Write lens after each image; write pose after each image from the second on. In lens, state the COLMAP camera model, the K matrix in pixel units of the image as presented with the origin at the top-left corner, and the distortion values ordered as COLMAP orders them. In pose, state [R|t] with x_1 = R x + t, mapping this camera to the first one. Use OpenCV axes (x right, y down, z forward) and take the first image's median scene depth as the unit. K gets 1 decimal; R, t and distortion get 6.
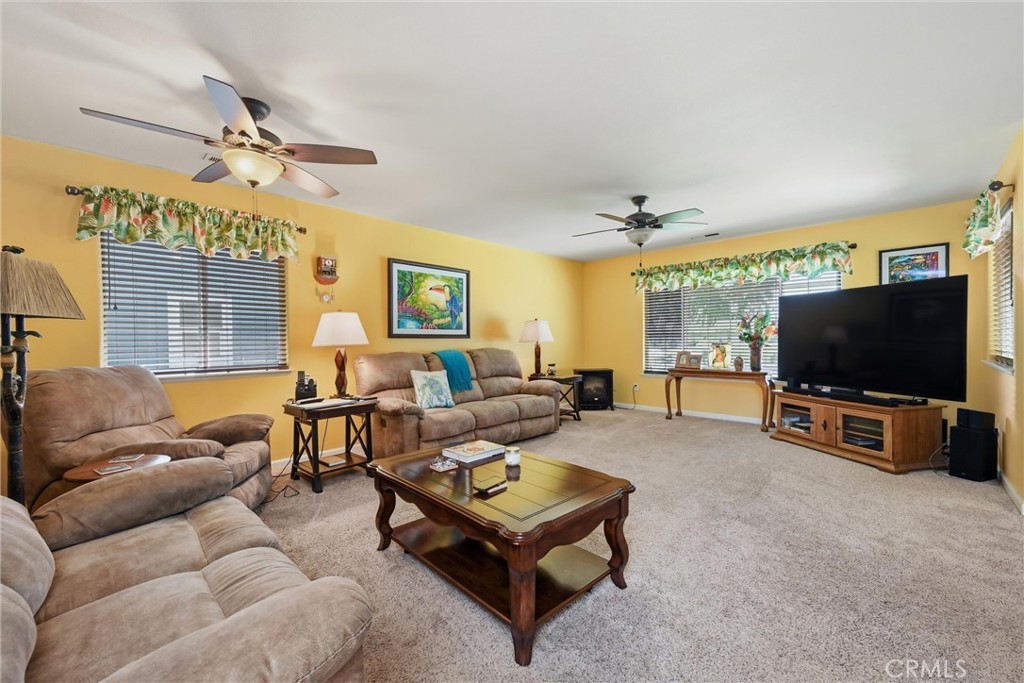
lens RADIAL K [[406.9, 0, 511.4], [0, 406.9, 341.8], [0, 0, 1]] dist [-0.001213, -0.000123]
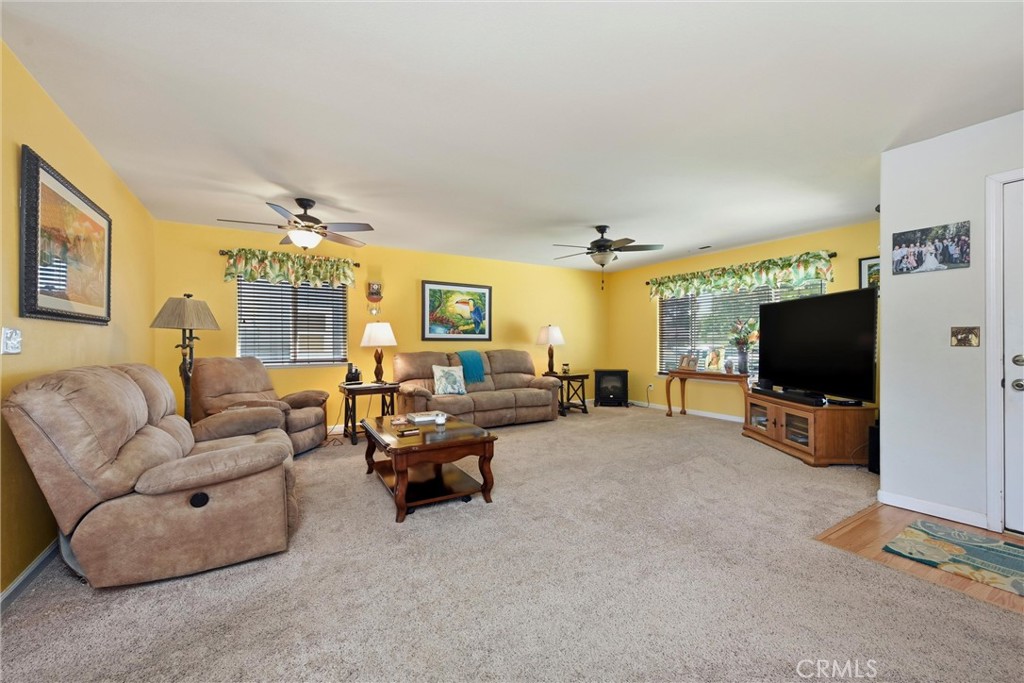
lens RADIAL K [[406.9, 0, 514.1], [0, 406.9, 339.6], [0, 0, 1]] dist [-0.001213, -0.000123]
pose [[0.969569, 0.005349, -0.244760, 0.407701], [-0.008024, 0.999918, -0.009933, -0.003134], [0.244686, 0.011595, 0.969533, -0.270458]]
